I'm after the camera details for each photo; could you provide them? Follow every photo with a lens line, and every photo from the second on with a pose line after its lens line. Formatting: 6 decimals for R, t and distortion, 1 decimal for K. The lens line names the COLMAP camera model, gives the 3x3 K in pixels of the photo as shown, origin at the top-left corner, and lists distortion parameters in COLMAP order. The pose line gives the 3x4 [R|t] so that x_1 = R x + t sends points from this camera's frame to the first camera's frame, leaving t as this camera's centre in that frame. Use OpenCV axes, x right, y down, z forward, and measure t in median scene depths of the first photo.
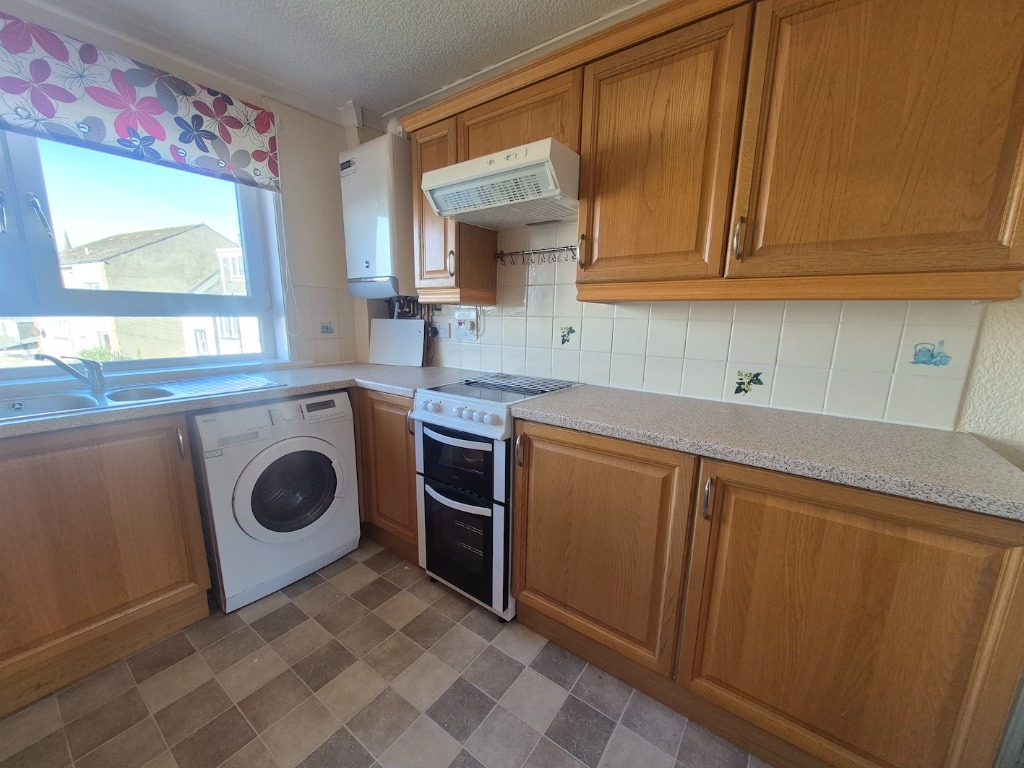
lens RADIAL K [[398.9, 0, 509.0], [0, 398.9, 395.7], [0, 0, 1]] dist [0.009524, -0.004912]
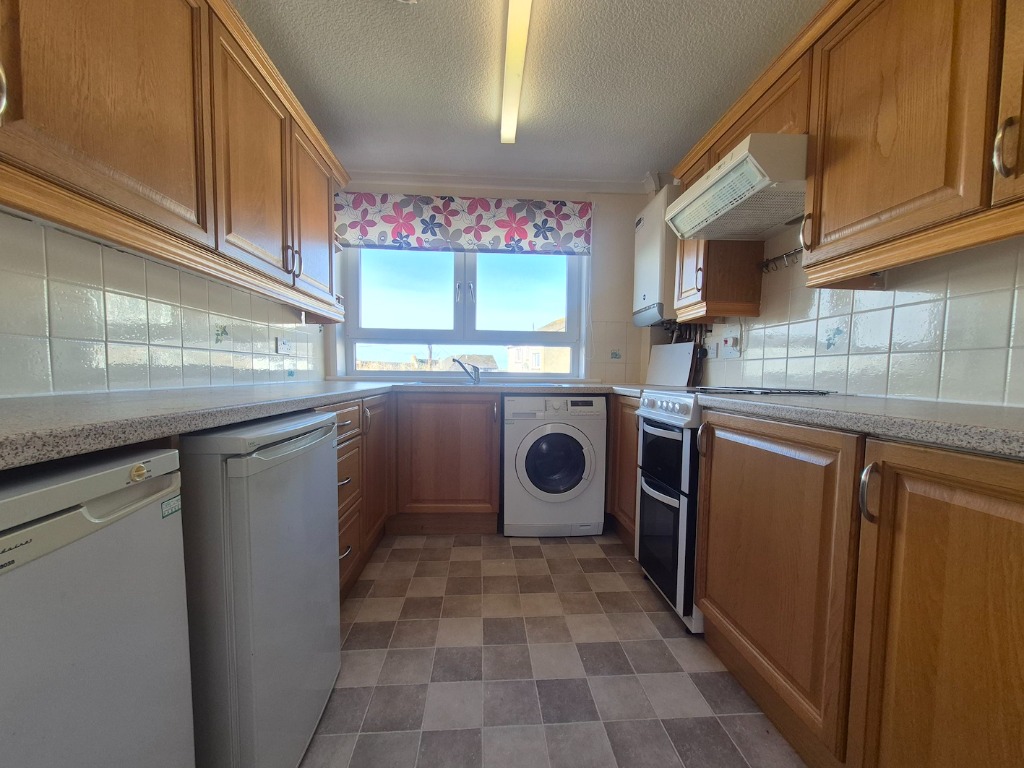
lens RADIAL K [[398.9, 0, 509.0], [0, 398.9, 395.7], [0, 0, 1]] dist [0.009524, -0.004912]
pose [[0.646949, 0.039063, -0.761532, 0.404081], [-0.156489, 0.984232, -0.082456, 0.161727], [0.746303, 0.172517, 0.642861, -0.012790]]
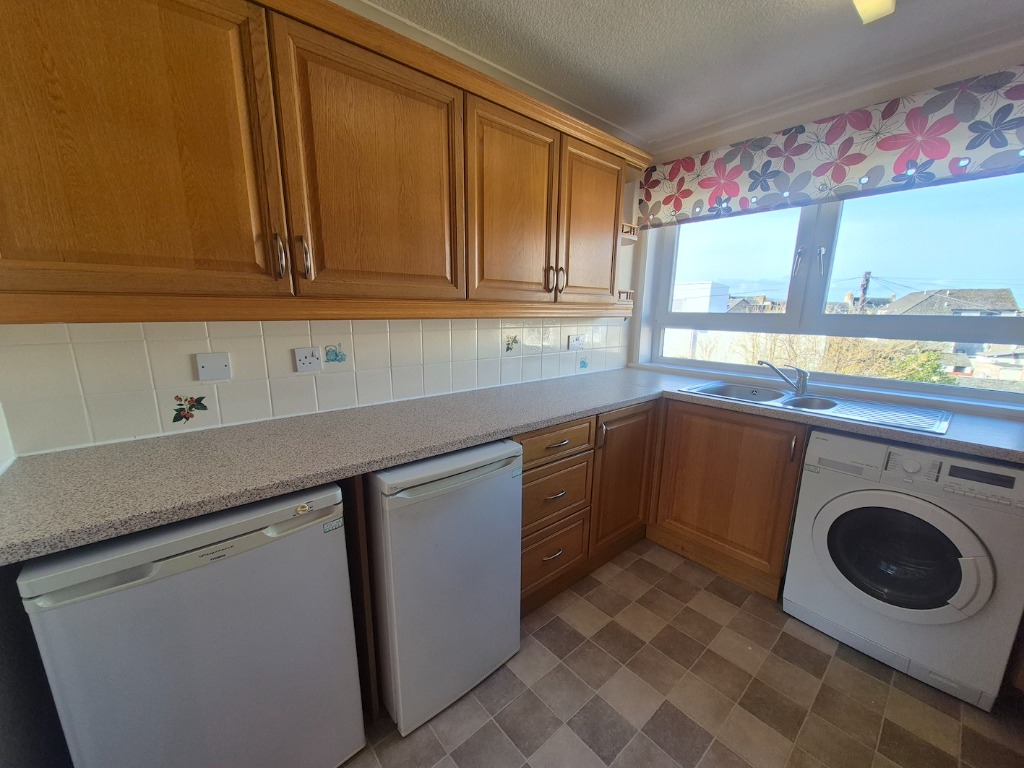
lens RADIAL K [[398.9, 0, 509.0], [0, 398.9, 395.7], [0, 0, 1]] dist [0.009524, -0.004912]
pose [[-0.221459, 0.189958, -0.956489, 0.397809], [-0.208935, 0.948824, 0.236811, -0.114488], [0.952524, 0.252288, -0.170437, 0.333518]]
